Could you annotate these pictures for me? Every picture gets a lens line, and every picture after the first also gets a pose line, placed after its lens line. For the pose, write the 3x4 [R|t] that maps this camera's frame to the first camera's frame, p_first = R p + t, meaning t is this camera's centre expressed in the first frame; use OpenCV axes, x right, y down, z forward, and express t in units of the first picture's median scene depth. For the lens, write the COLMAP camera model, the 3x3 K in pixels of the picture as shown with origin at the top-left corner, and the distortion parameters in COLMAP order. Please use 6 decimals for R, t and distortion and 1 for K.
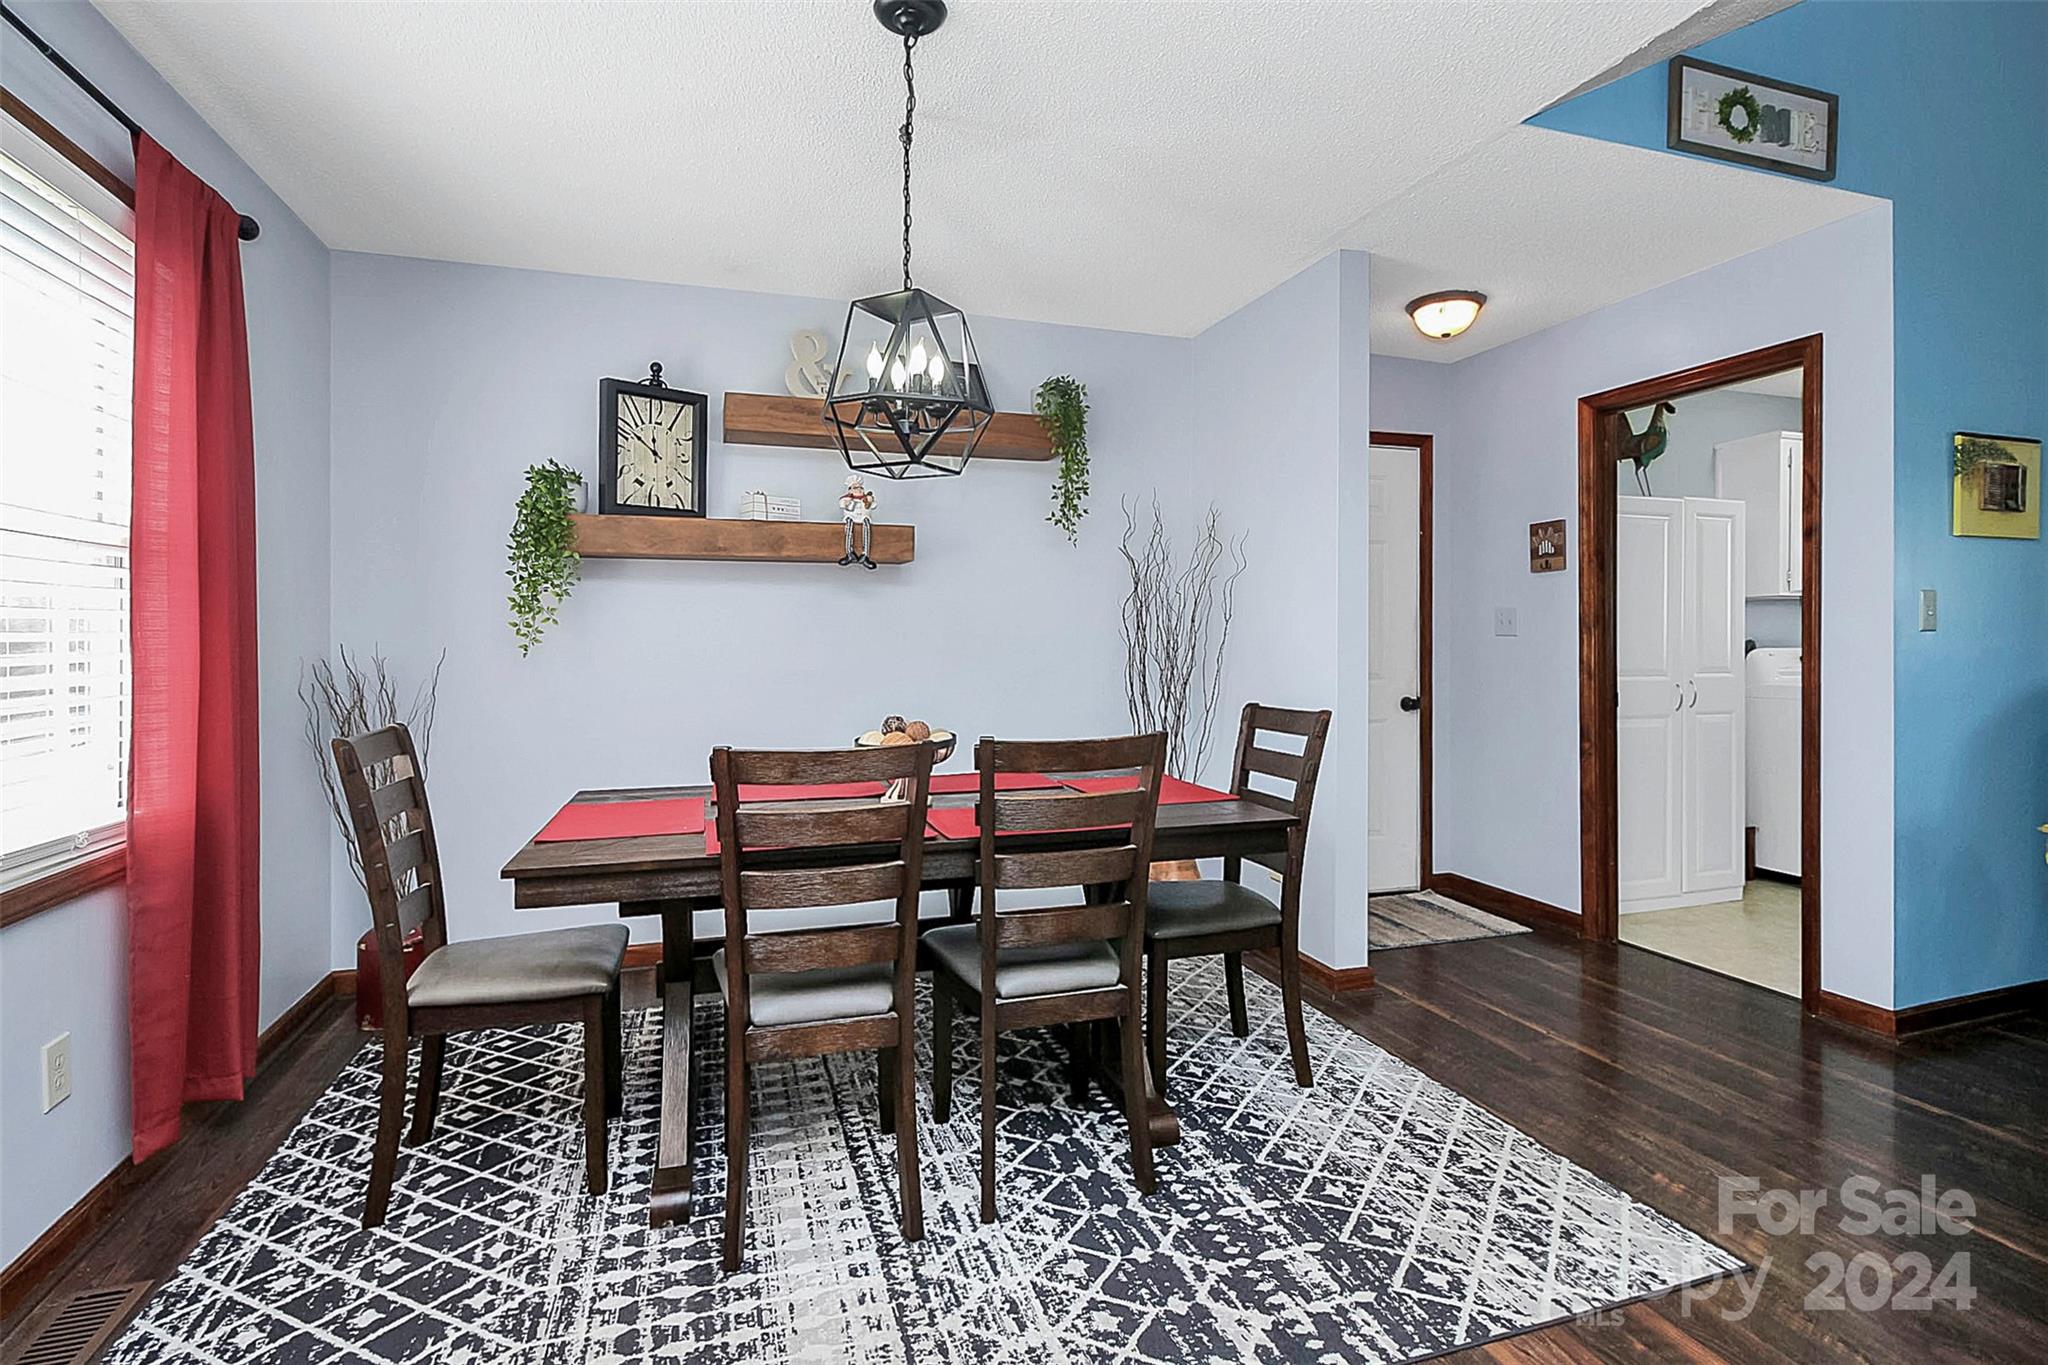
lens RADIAL K [[991.2, 0, 1006.1], [0, 991.2, 614.0], [0, 0, 1]] dist [-0.008067, 0.003081]
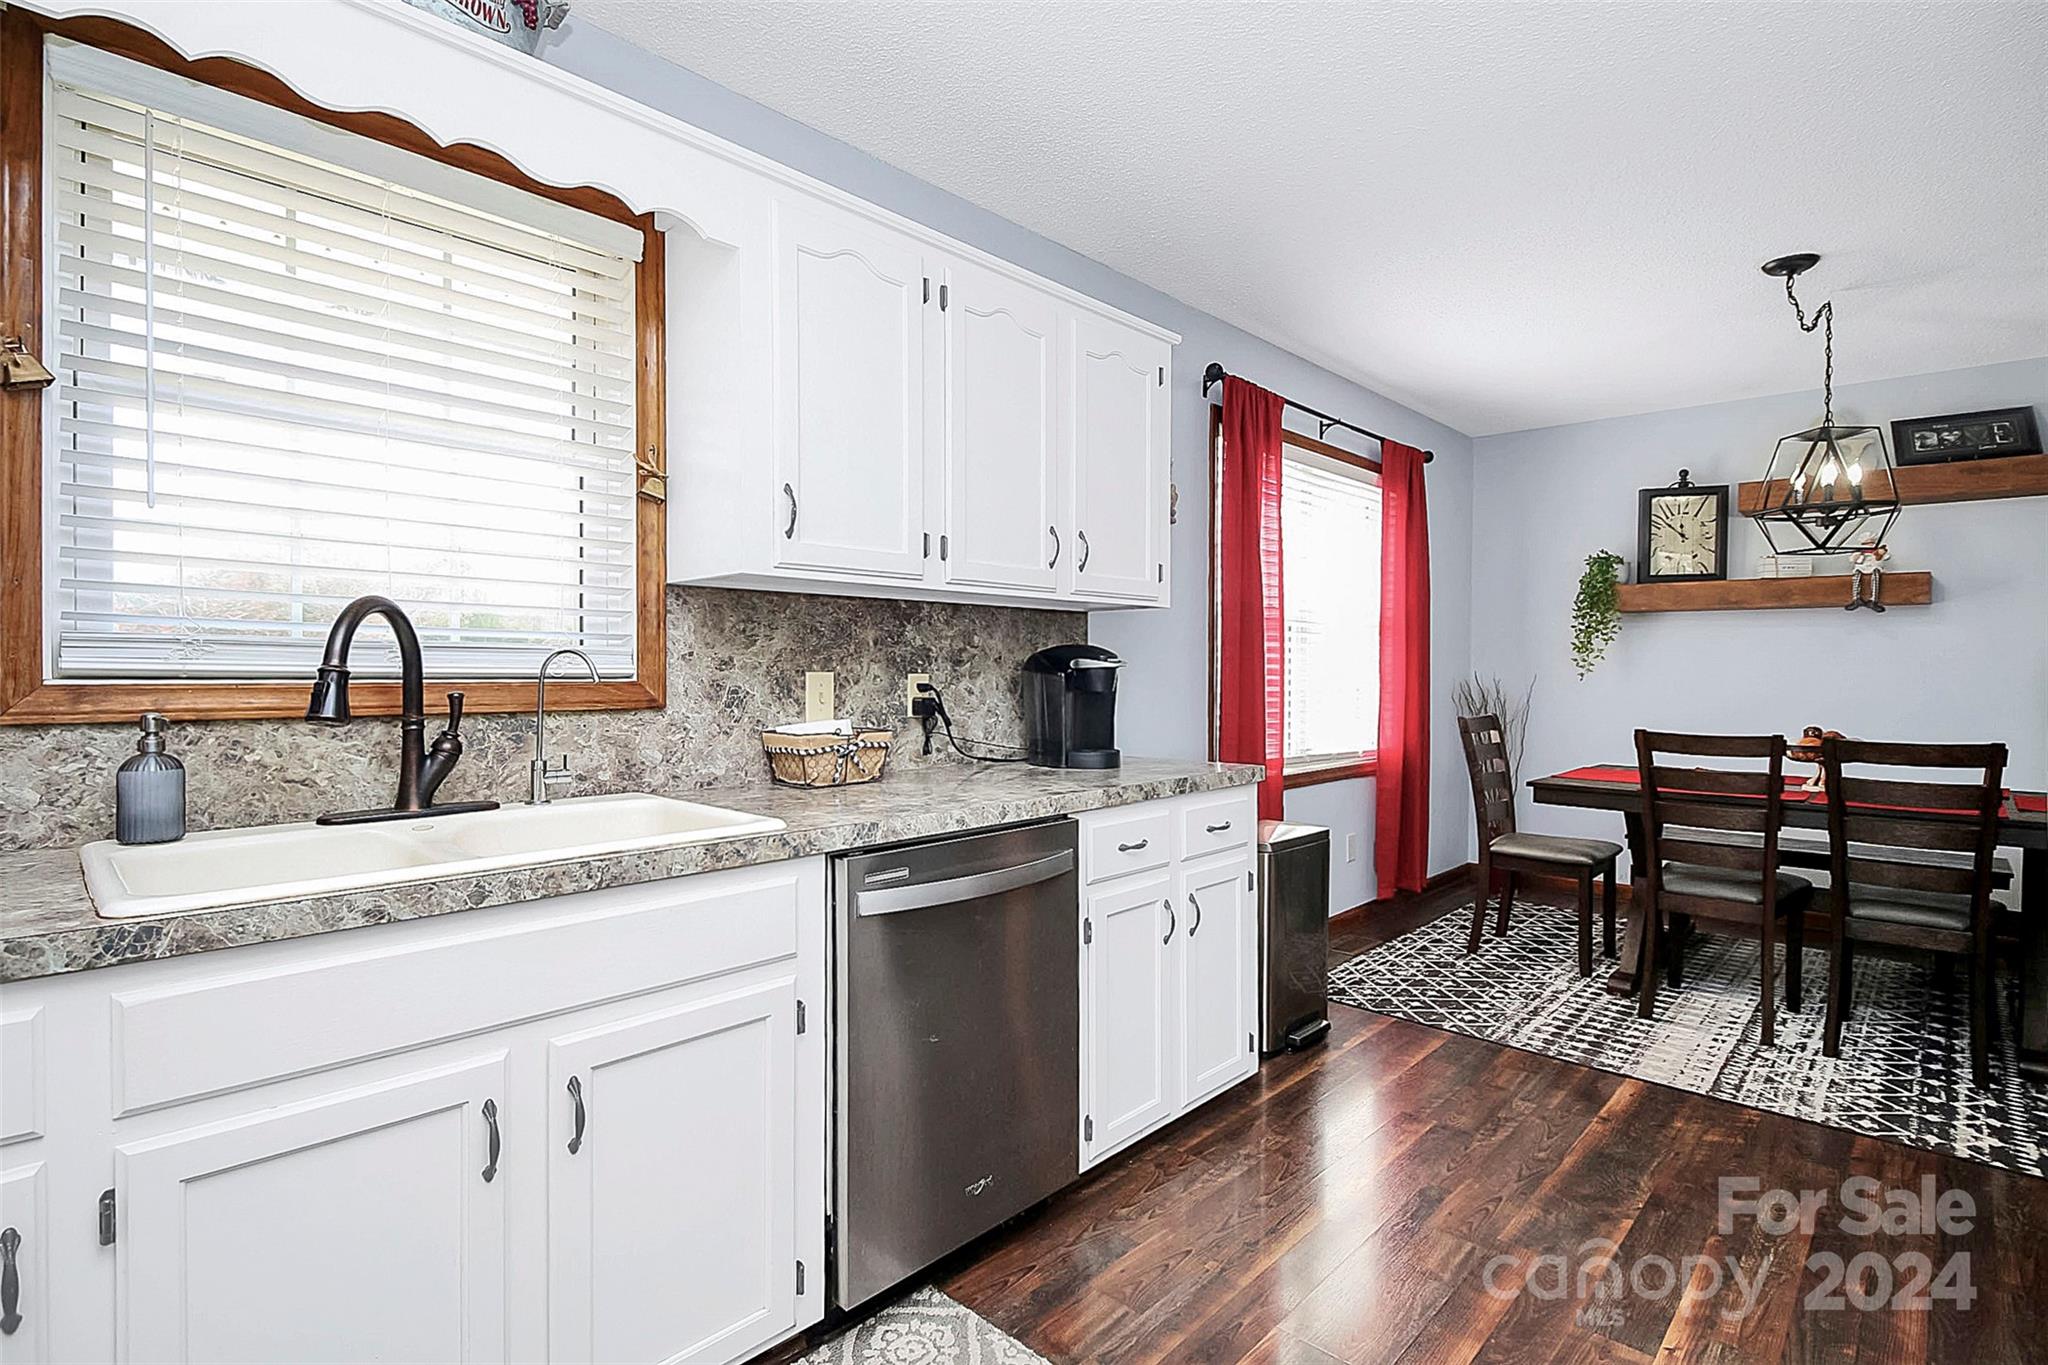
lens RADIAL K [[991.2, 0, 1027.5], [0, 991.2, 669.0], [0, 0, 1]] dist [-0.008067, 0.003081]
pose [[0.492684, 0.020175, -0.869974, 0.656864], [0.001862, 0.999704, 0.024239, -0.019901], [0.870206, -0.013562, 0.492501, -0.780631]]
